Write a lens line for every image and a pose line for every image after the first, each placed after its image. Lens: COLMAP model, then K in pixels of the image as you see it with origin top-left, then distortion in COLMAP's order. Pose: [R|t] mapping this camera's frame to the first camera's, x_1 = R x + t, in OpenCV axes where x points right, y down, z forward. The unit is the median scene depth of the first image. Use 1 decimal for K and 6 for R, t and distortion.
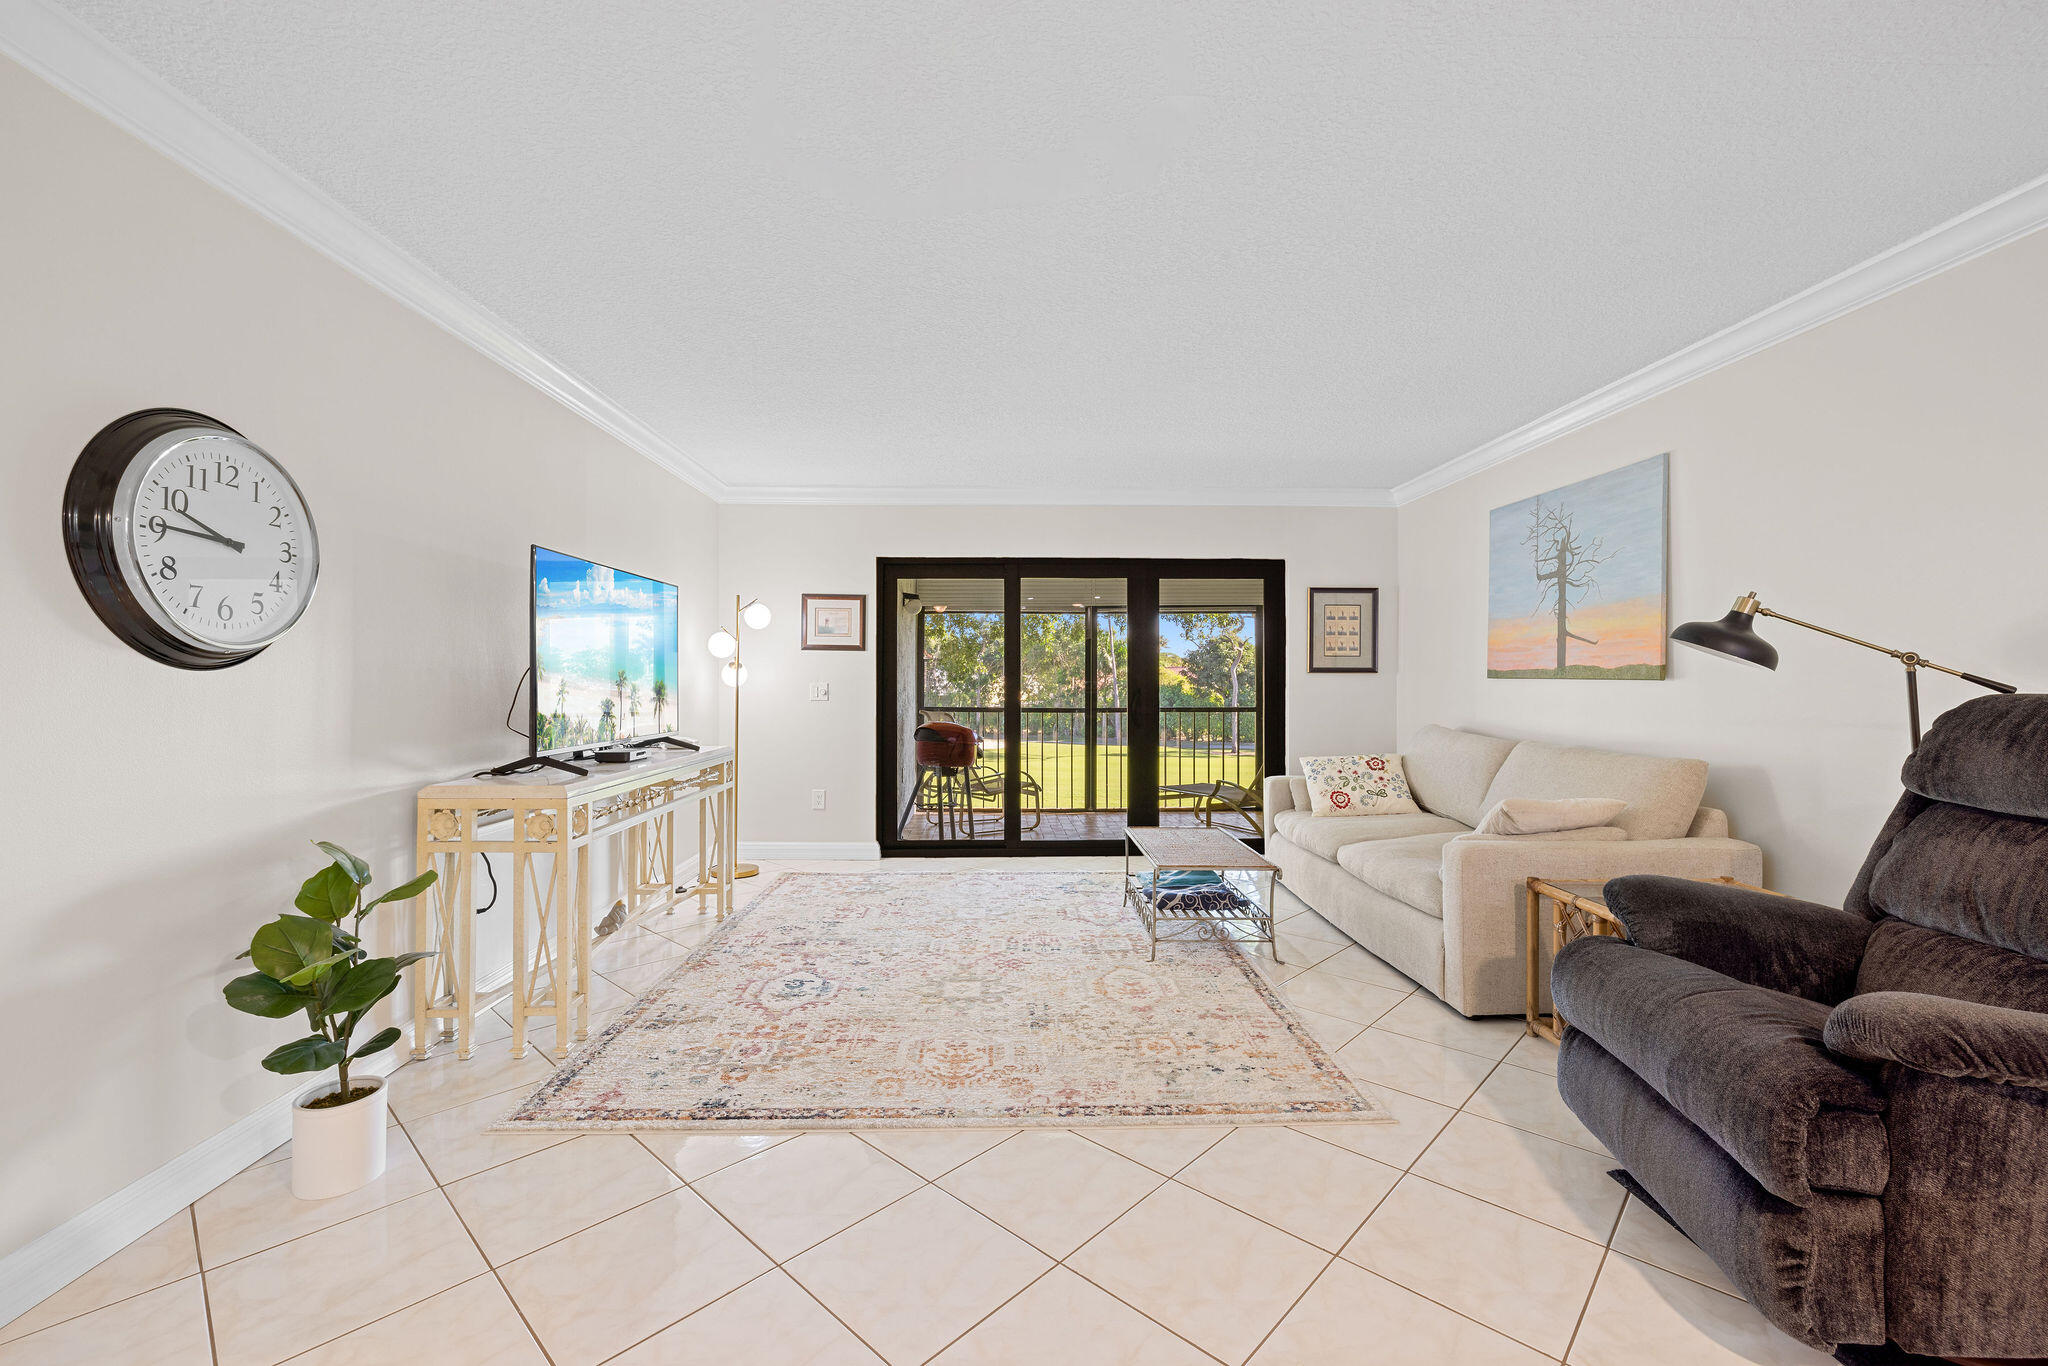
lens RADIAL K [[881.5, 0, 1025.8], [0, 881.5, 683.4], [0, 0, 1]] dist [0.003301, -0.000706]
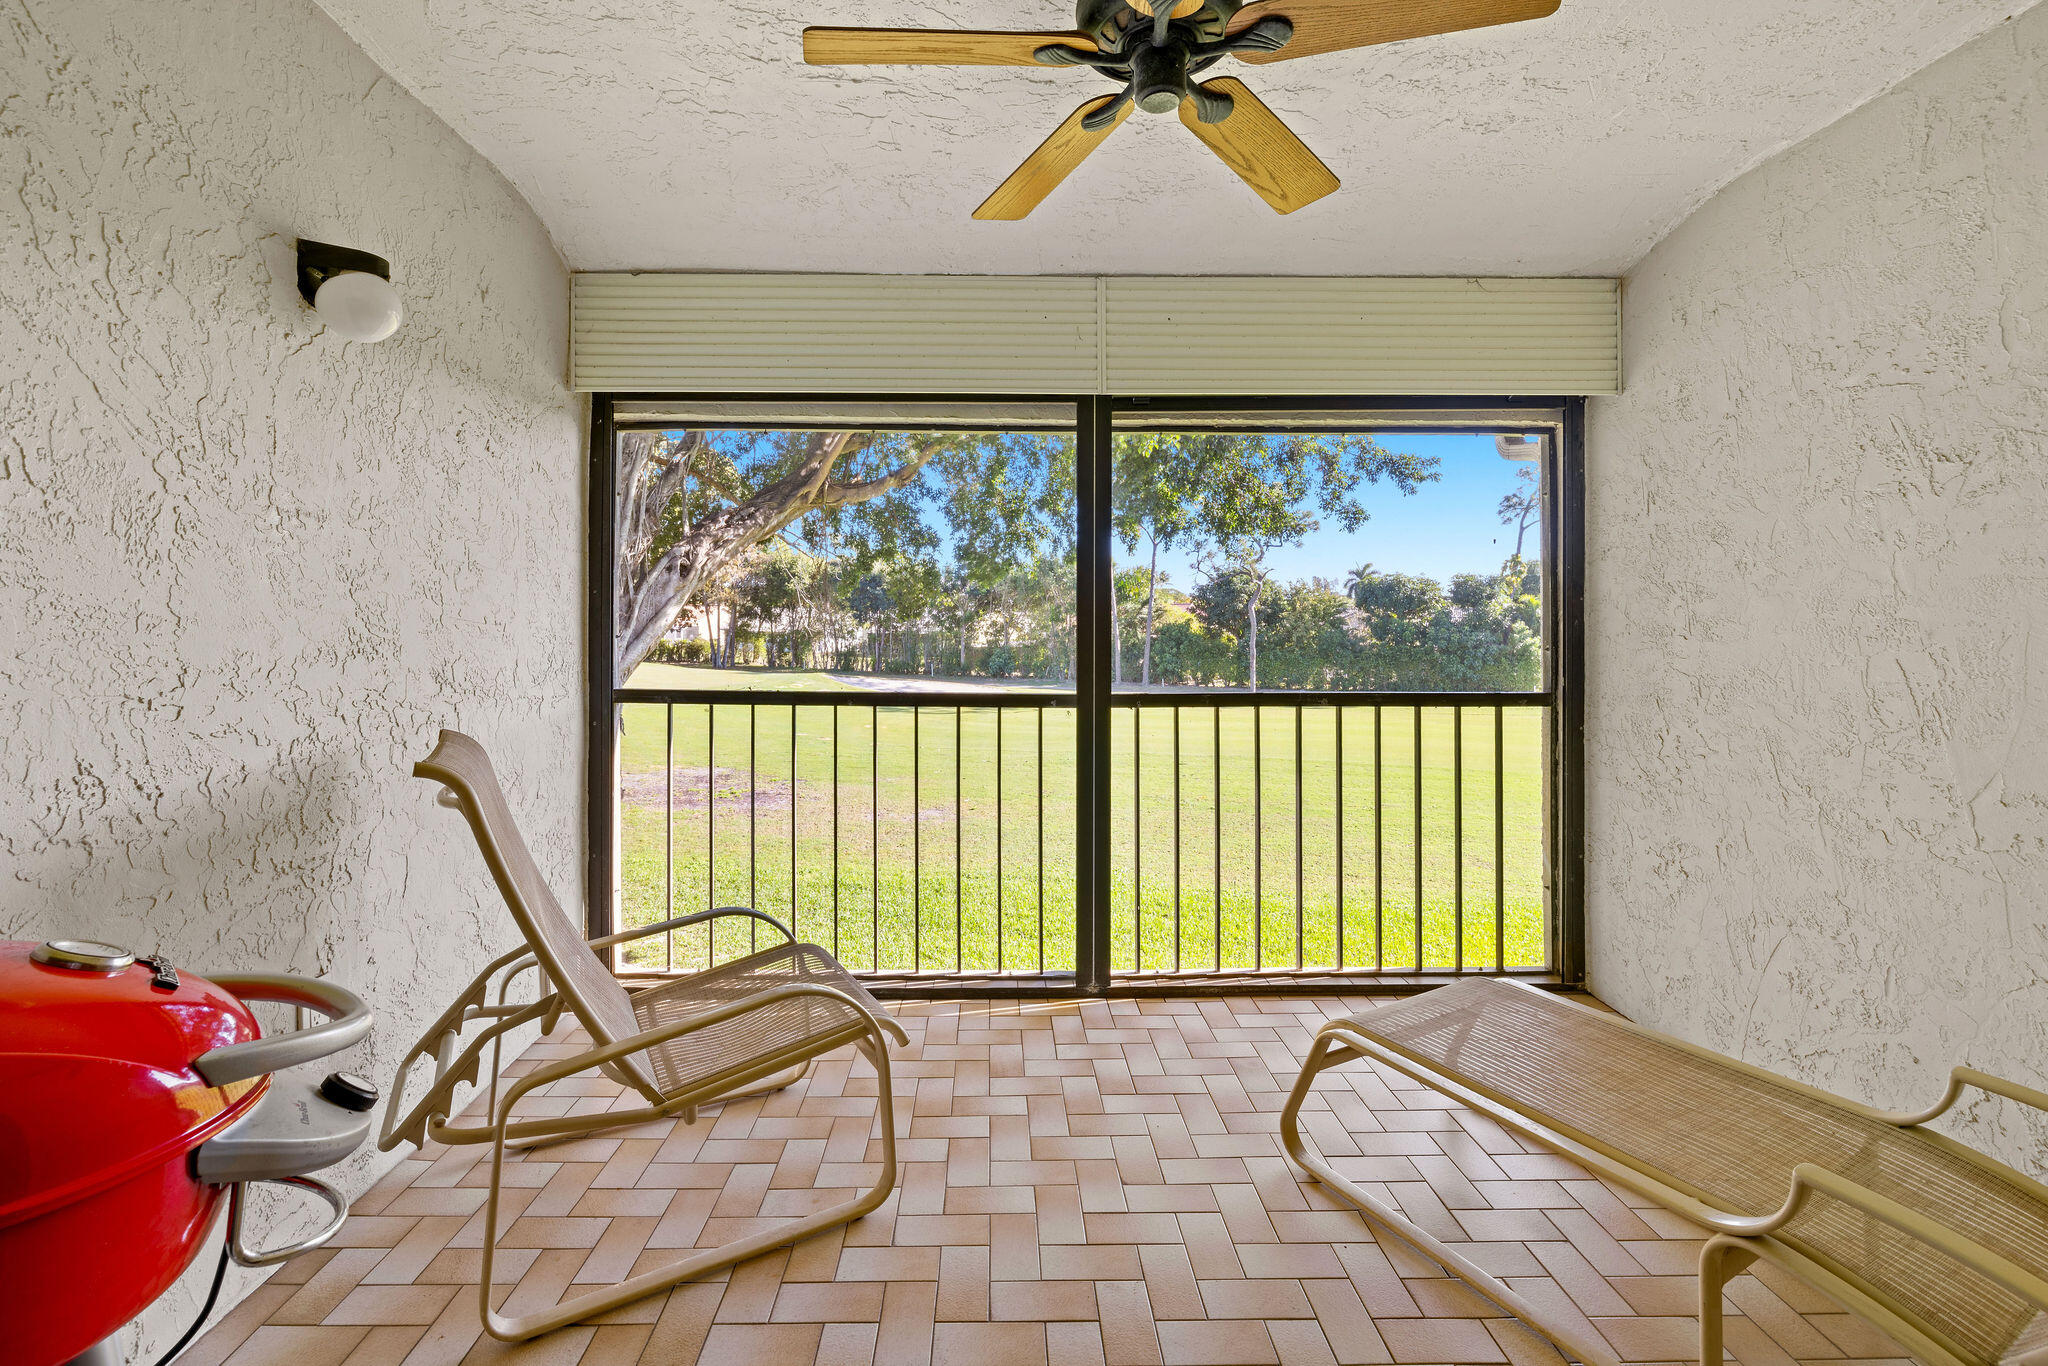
lens RADIAL K [[881.5, 0, 1017.4], [0, 881.5, 615.0], [0, 0, 1]] dist [0.003301, -0.000706]
pose [[0.999977, 0.002866, -0.006066, 0.007558], [-0.002908, 0.999972, -0.006964, -0.000034], [0.006046, 0.006982, 0.999957, 0.107851]]
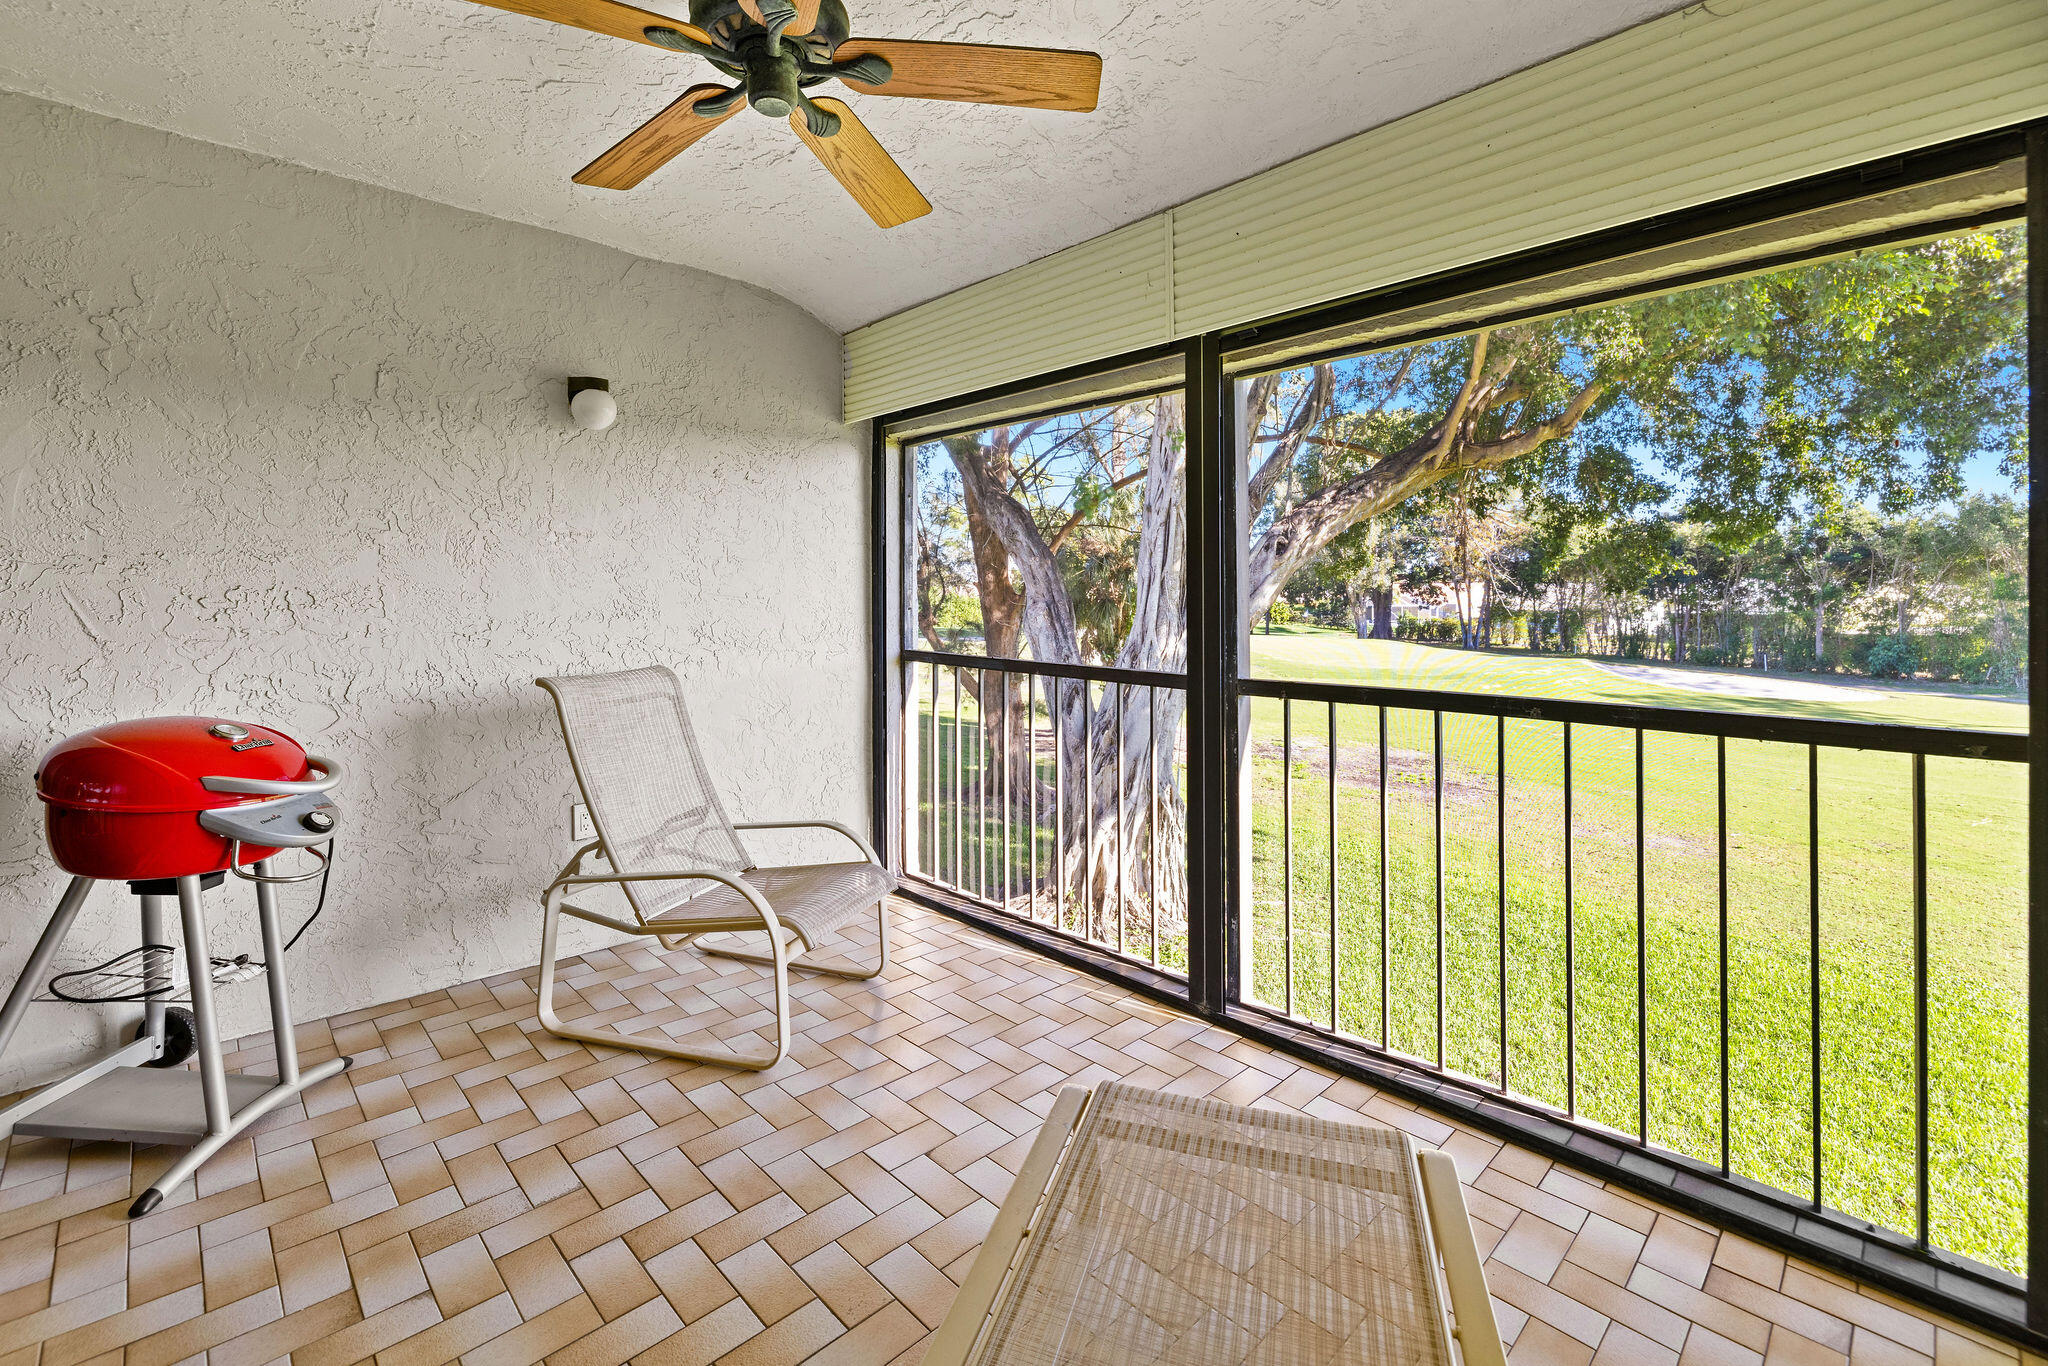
lens RADIAL K [[881.5, 0, 1012.7], [0, 881.5, 598.1], [0, 0, 1]] dist [0.003301, -0.000706]
pose [[0.676783, 0.001524, -0.736181, 0.025115], [-0.001088, 0.999999, 0.001069, 0.000031], [0.736182, 0.000077, 0.676784, 0.115425]]
